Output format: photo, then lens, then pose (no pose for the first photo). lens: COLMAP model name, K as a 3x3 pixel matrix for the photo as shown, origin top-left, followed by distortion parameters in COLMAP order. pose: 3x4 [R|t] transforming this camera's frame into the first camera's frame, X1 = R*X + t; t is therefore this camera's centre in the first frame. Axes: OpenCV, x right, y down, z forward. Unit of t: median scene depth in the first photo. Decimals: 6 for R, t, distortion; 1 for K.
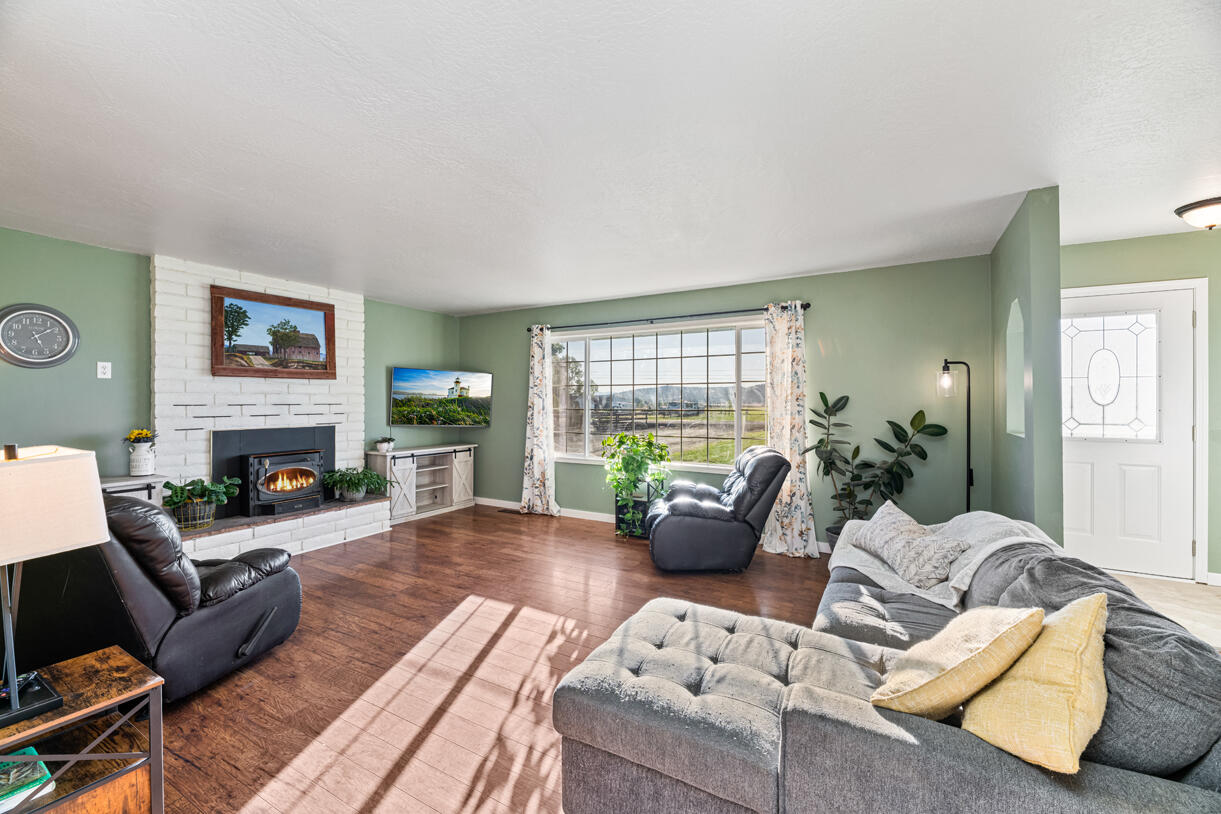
lens RADIAL K [[493.7, 0, 610.7], [0, 493.7, 403.3], [0, 0, 1]] dist [-0.000307, -0.000039]
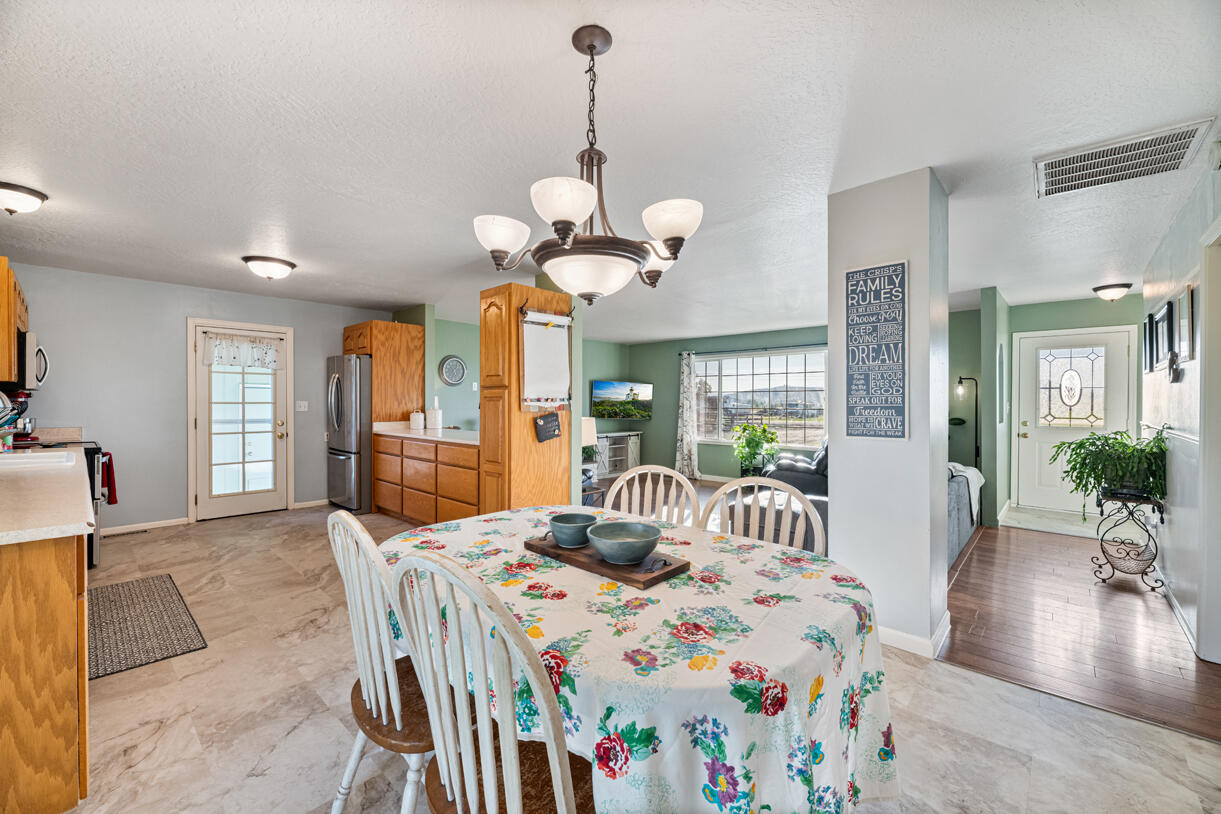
lens RADIAL K [[493.7, 0, 606.8], [0, 493.7, 407.9], [0, 0, 1]] dist [-0.000307, -0.000039]
pose [[0.973319, 0.004841, -0.229406, -0.038734], [-0.003764, 0.999980, 0.005135, 0.005043], [0.229426, -0.004134, 0.973317, -0.515019]]
